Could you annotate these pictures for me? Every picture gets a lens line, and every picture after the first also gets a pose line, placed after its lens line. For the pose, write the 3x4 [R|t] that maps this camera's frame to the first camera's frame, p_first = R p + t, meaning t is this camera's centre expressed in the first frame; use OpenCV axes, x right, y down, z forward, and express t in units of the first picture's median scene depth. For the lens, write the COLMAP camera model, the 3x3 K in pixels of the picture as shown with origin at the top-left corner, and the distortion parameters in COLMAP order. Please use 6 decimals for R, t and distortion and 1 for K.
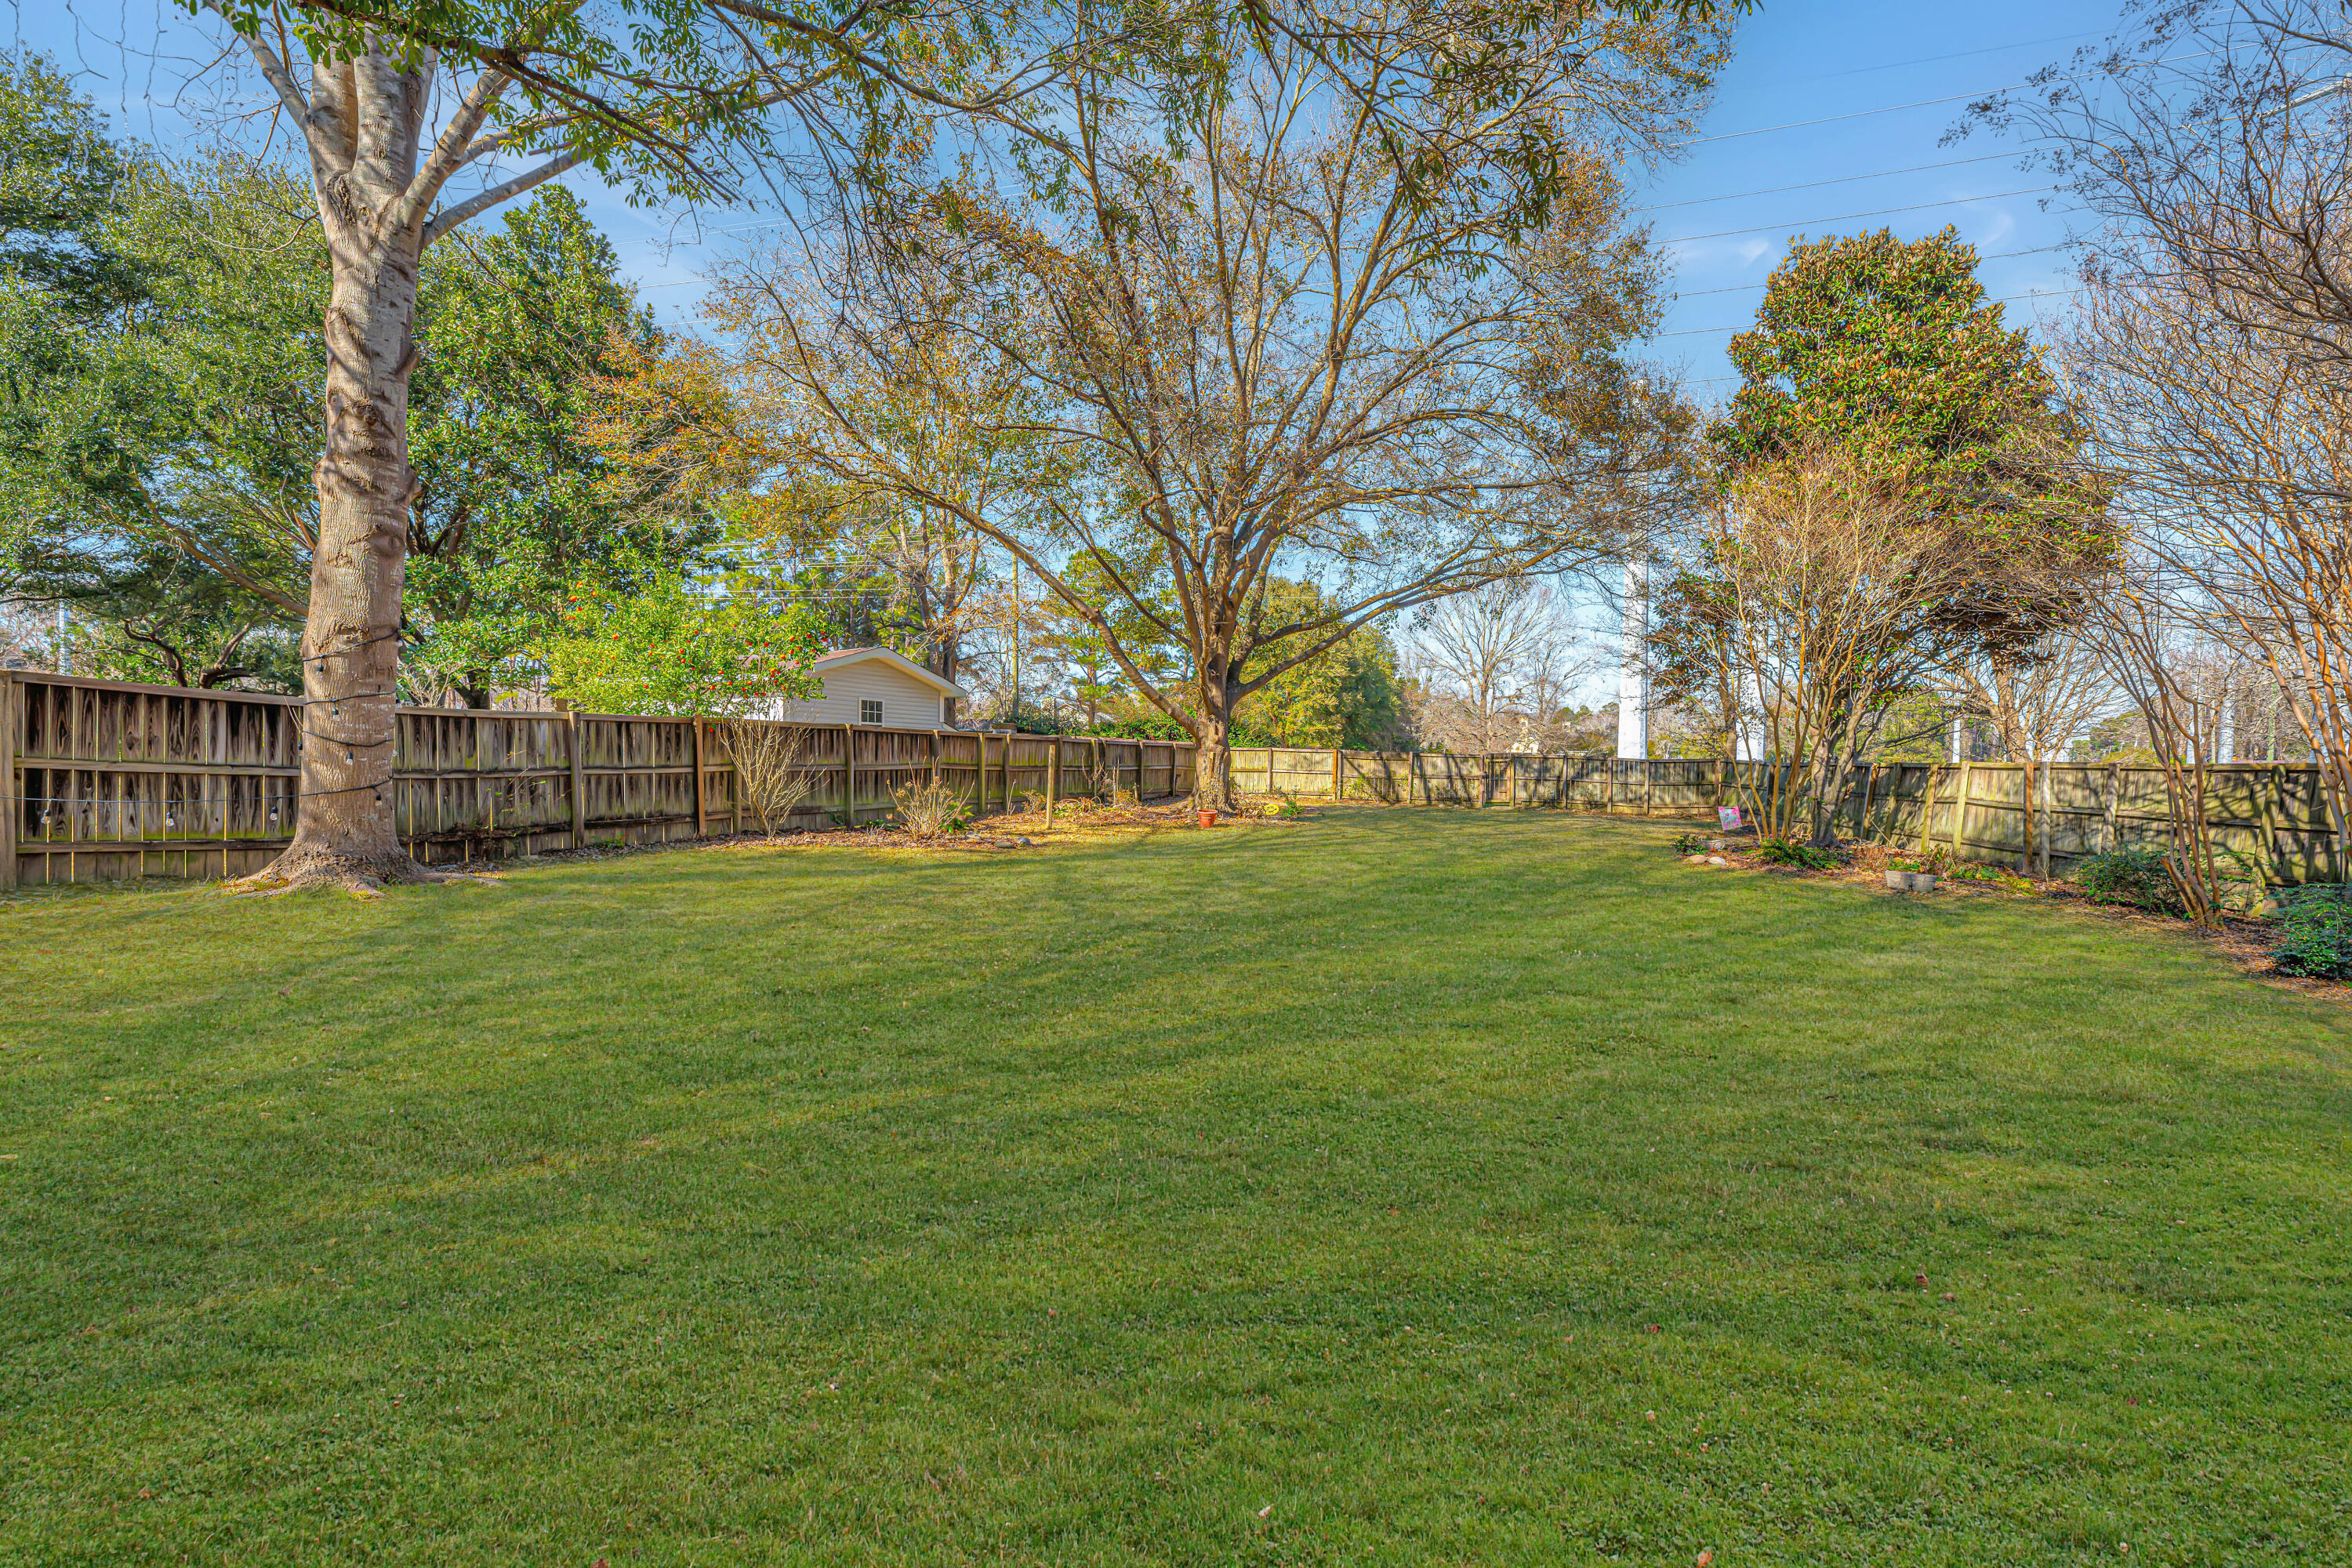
lens RADIAL K [[930.9, 0, 1178.0], [0, 930.9, 805.4], [0, 0, 1]] dist [-0.000805, 0.000131]
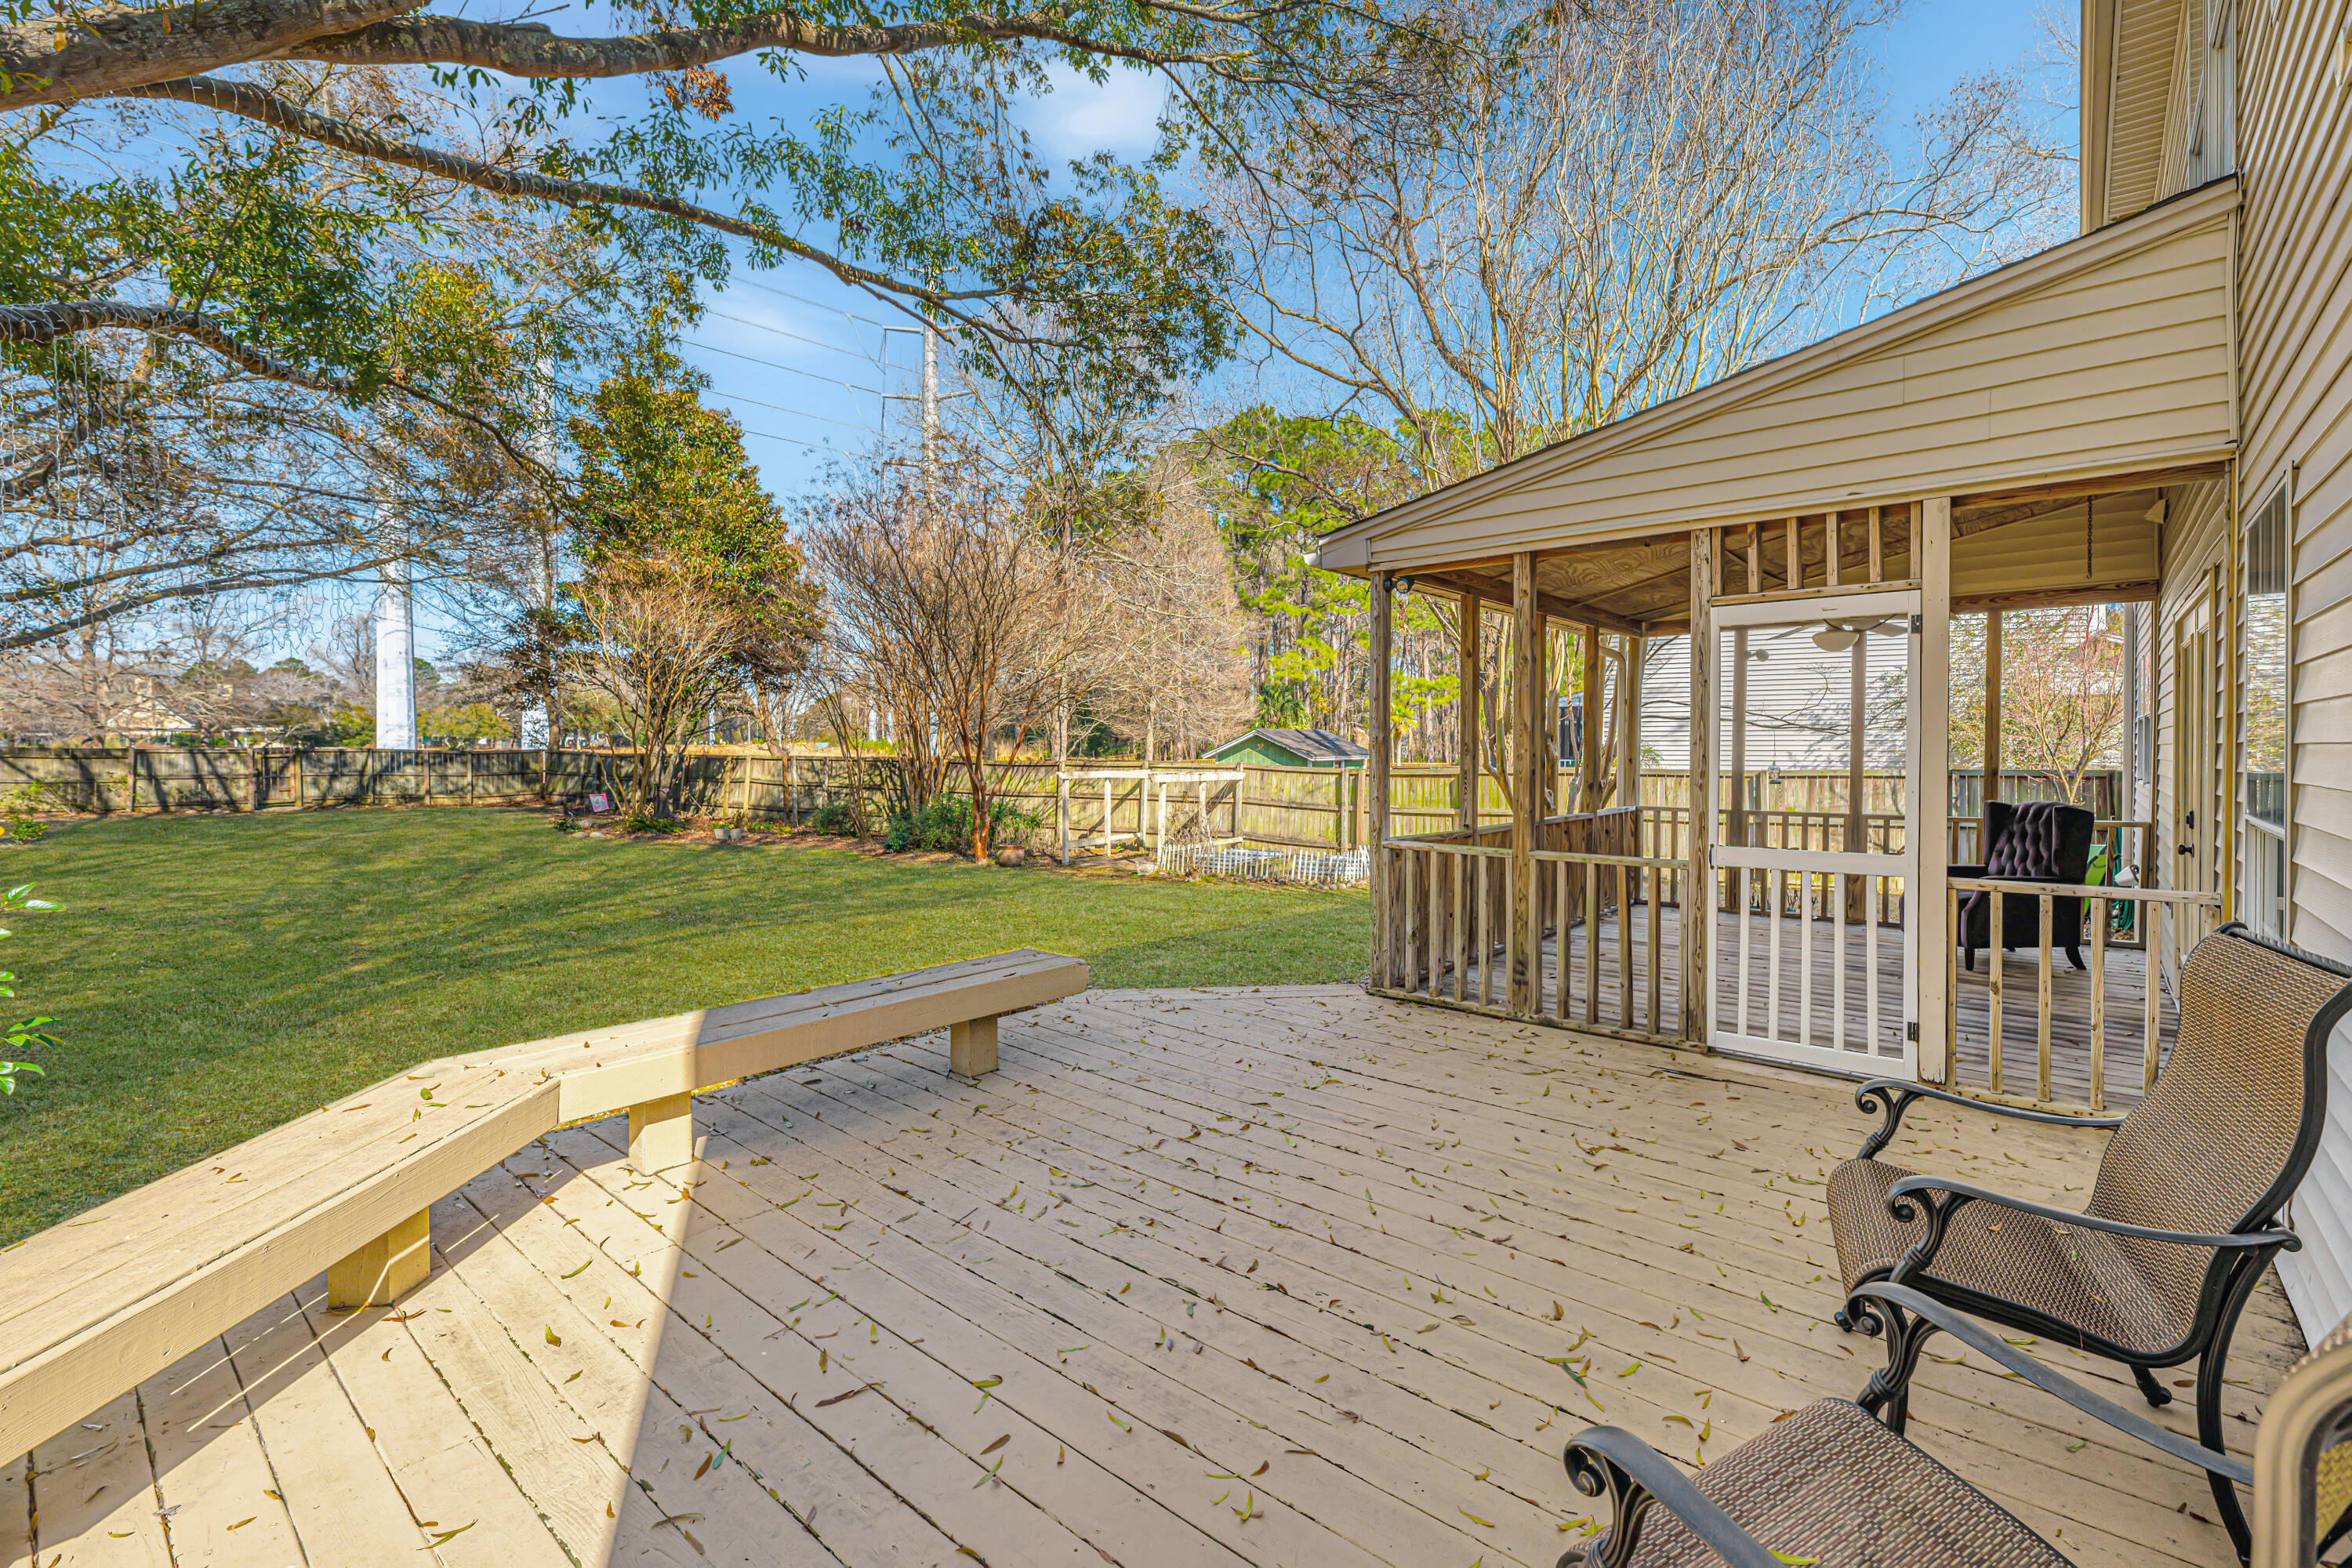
lens RADIAL K [[992.2, 0, 1330.0], [0, 992.2, 735.1], [0, 0, 1]] dist [-0.001453, -0.000319]
pose [[0.308102, -0.005156, 0.951339, -0.364003], [0.047488, 0.998822, -0.009967, -0.016301], [-0.950167, 0.048248, 0.307984, -0.365711]]
